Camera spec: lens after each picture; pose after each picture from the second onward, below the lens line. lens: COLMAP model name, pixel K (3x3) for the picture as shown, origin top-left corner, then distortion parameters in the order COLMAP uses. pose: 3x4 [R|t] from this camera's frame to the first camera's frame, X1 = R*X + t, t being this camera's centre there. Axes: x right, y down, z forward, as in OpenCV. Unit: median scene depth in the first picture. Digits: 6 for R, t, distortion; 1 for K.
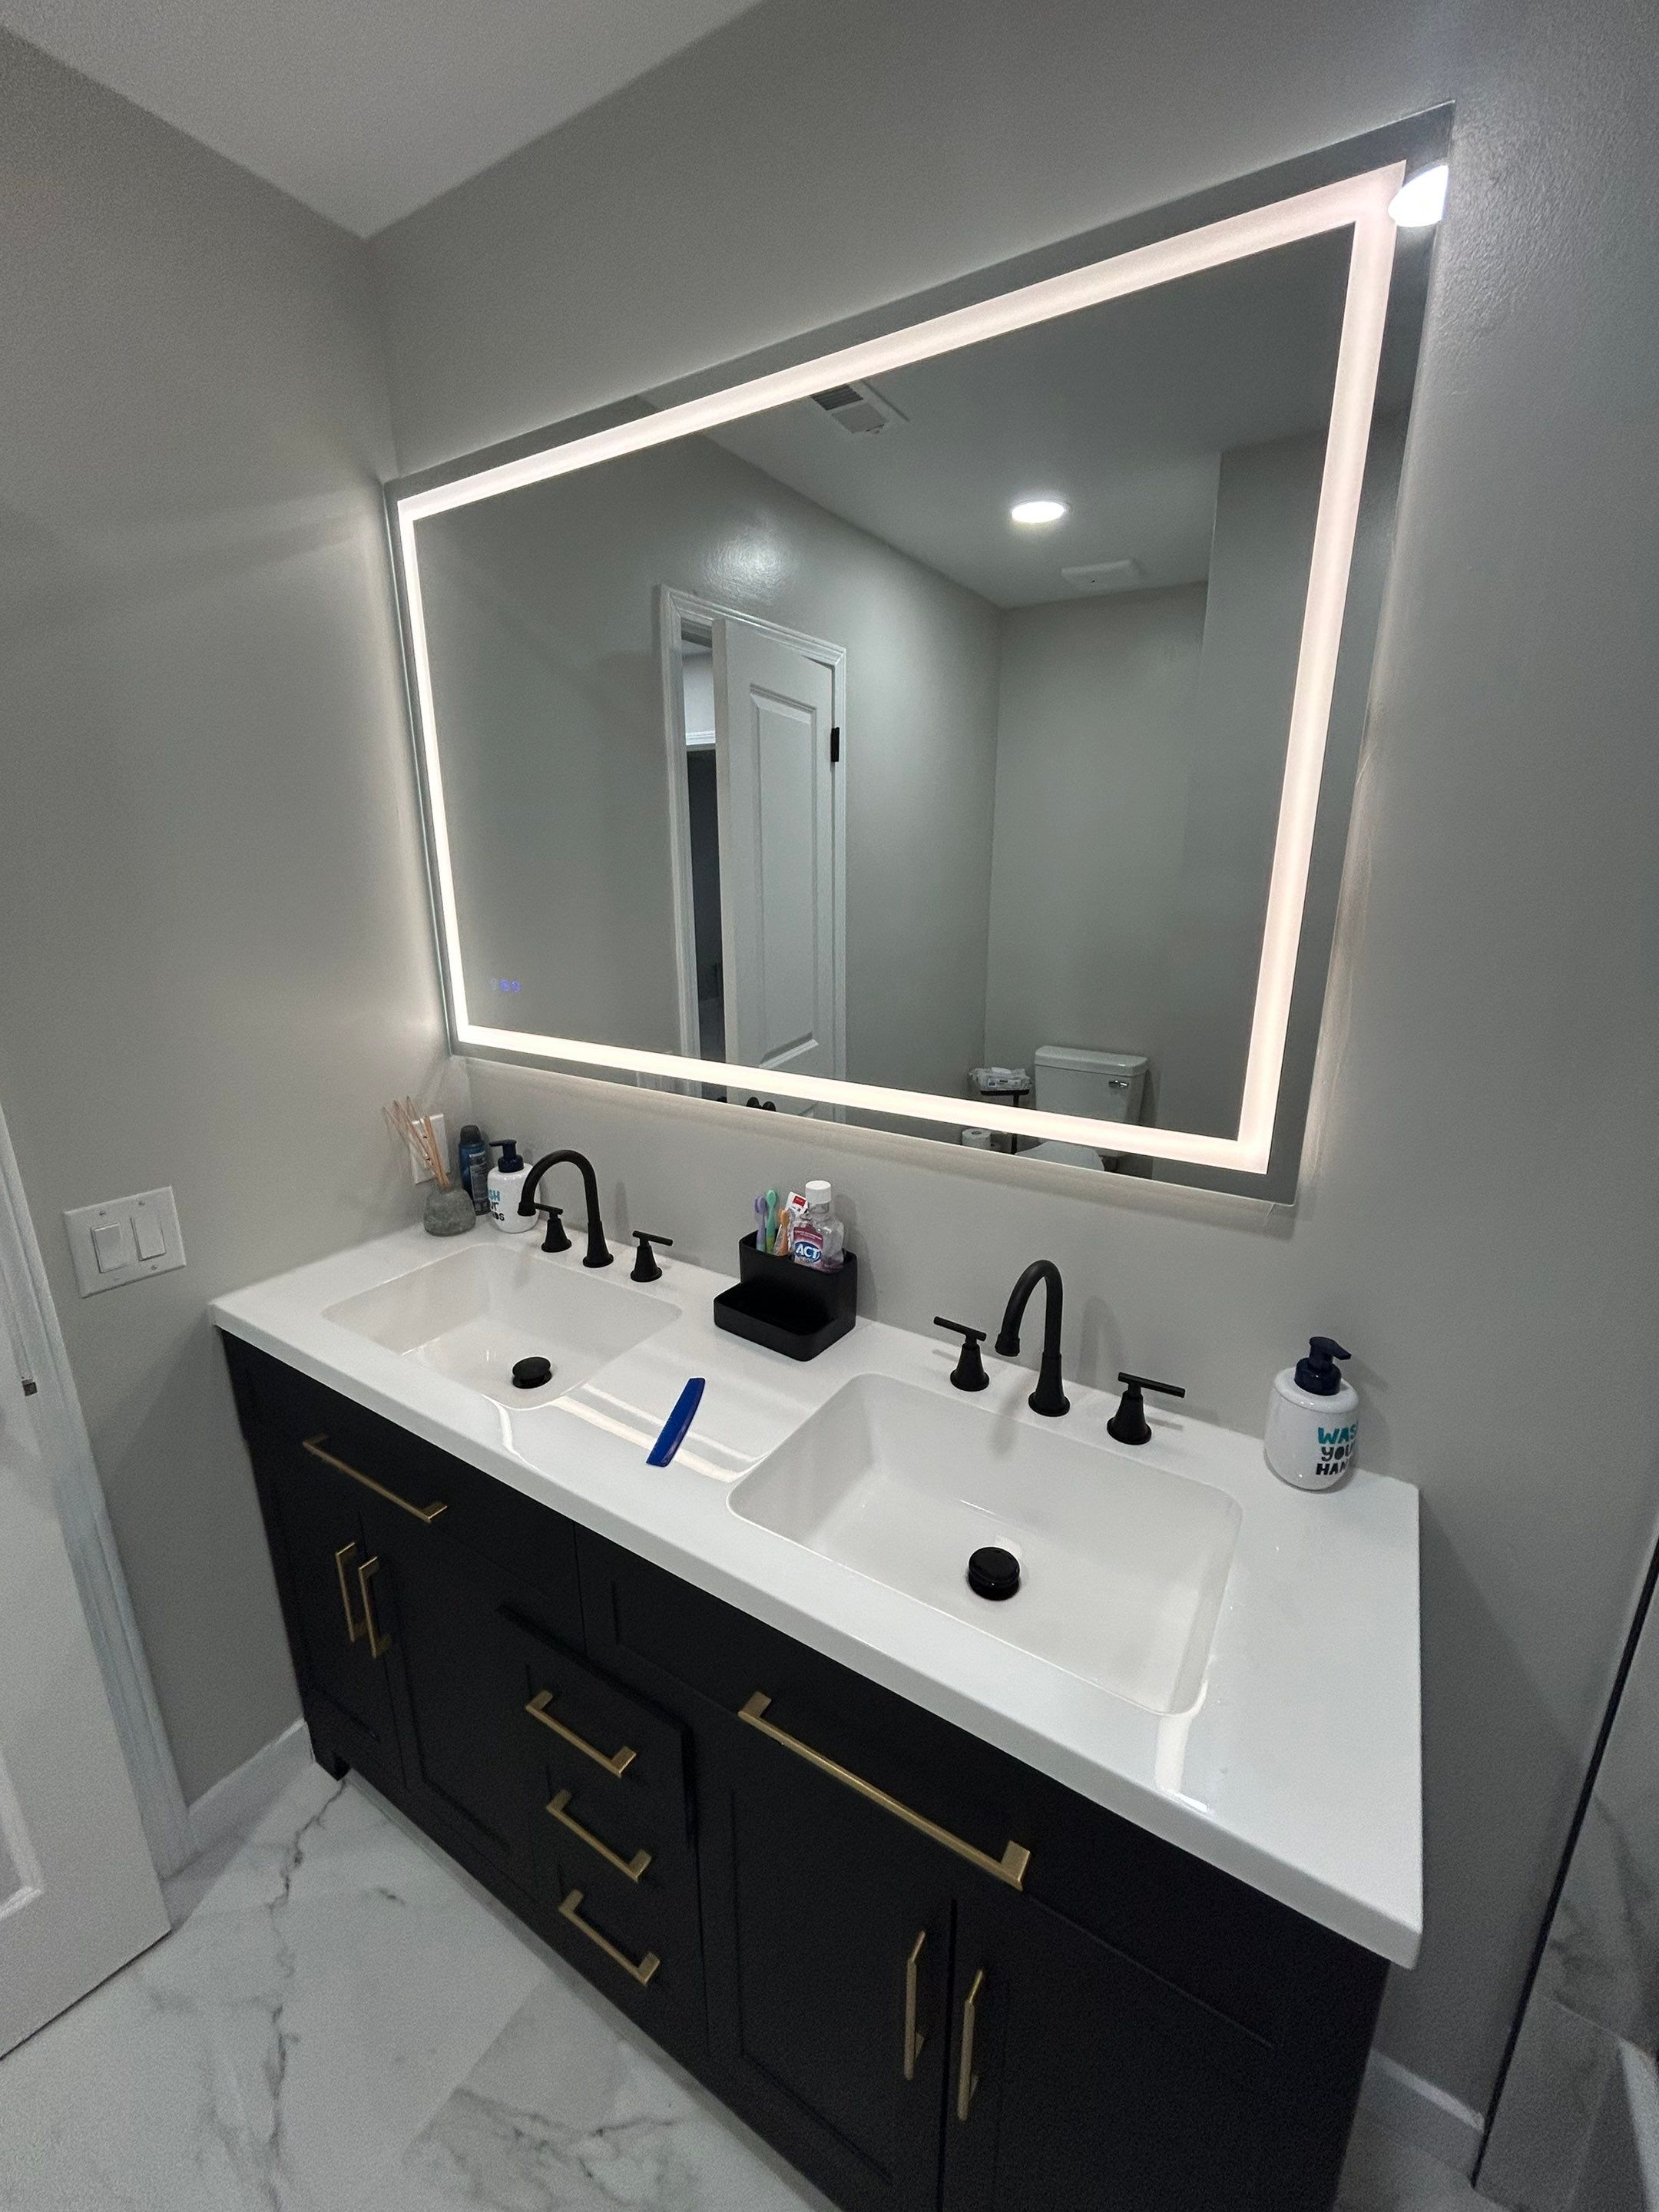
lens RADIAL K [[895.2, 0, 831.1], [0, 895.2, 1106.0], [0, 0, 1]] dist [0.000840, 0.000395]
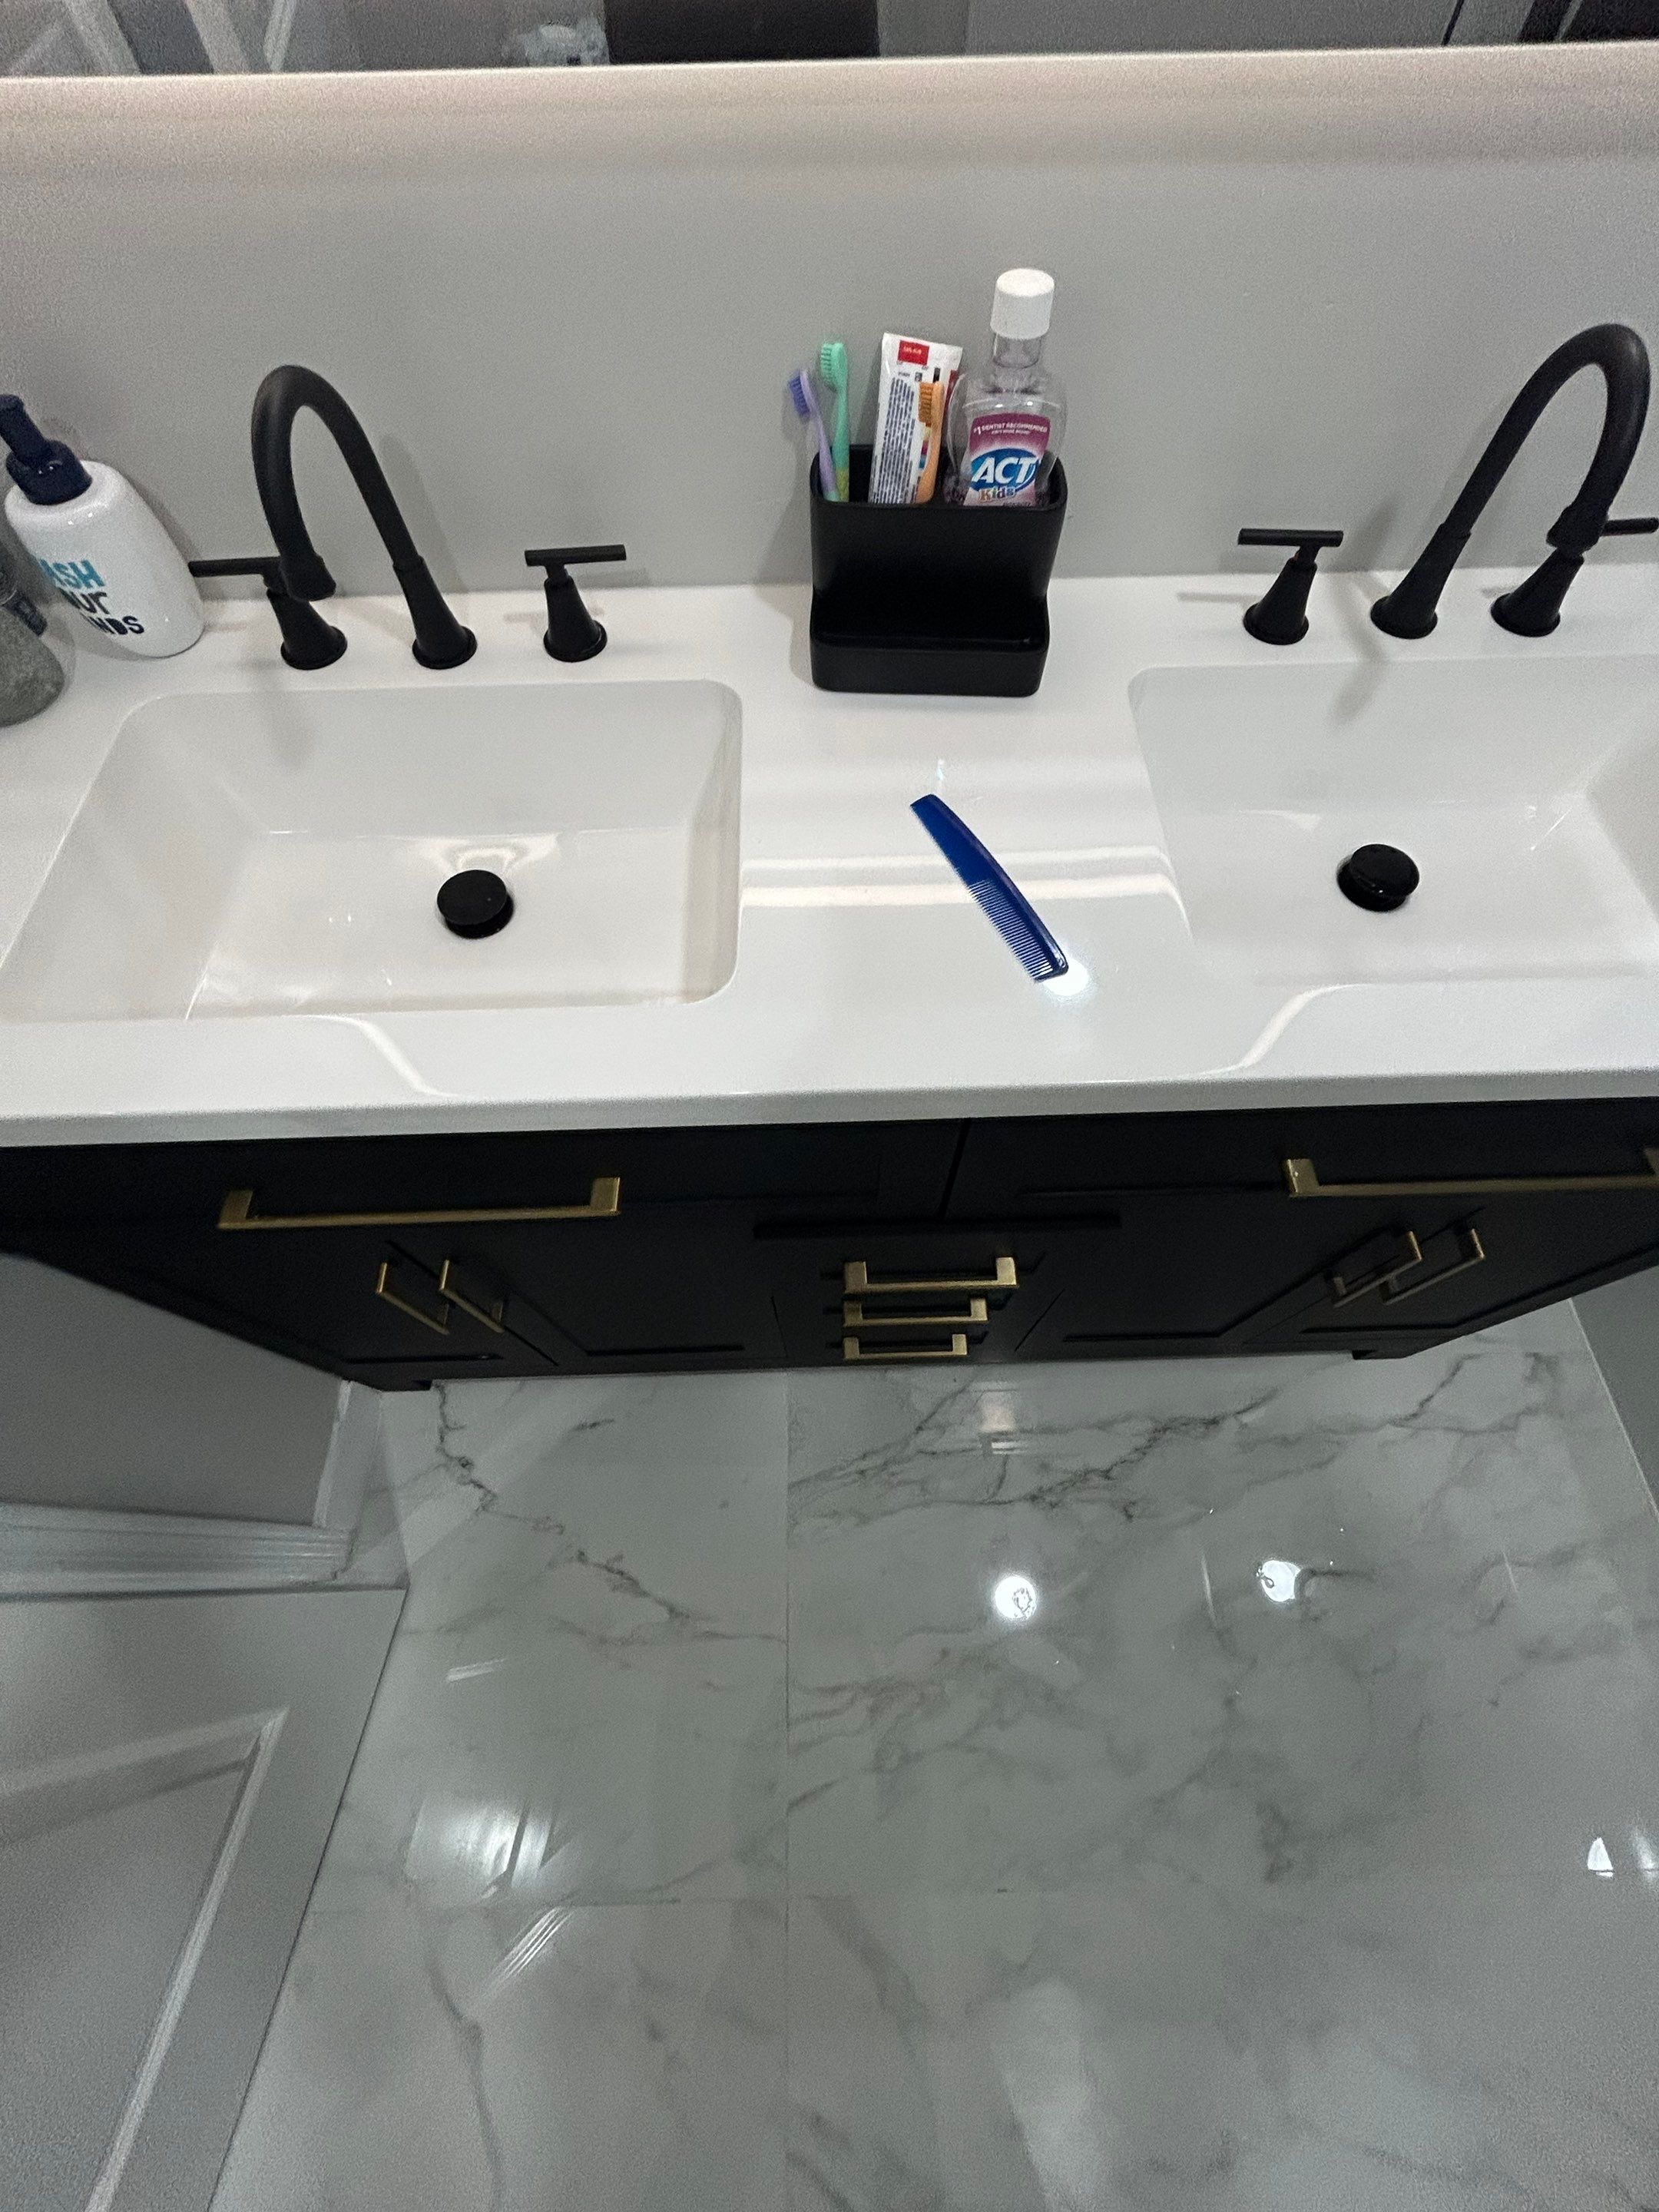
lens RADIAL K [[895.2, 0, 830.6], [0, 895.2, 1105.8], [0, 0, 1]] dist [0.000840, 0.000395]
pose [[0.831891, -0.493563, 0.253680, -0.397608], [0.155380, 0.646010, 0.747347, 0.006363], [-0.532742, -0.582294, 0.614100, 0.543503]]
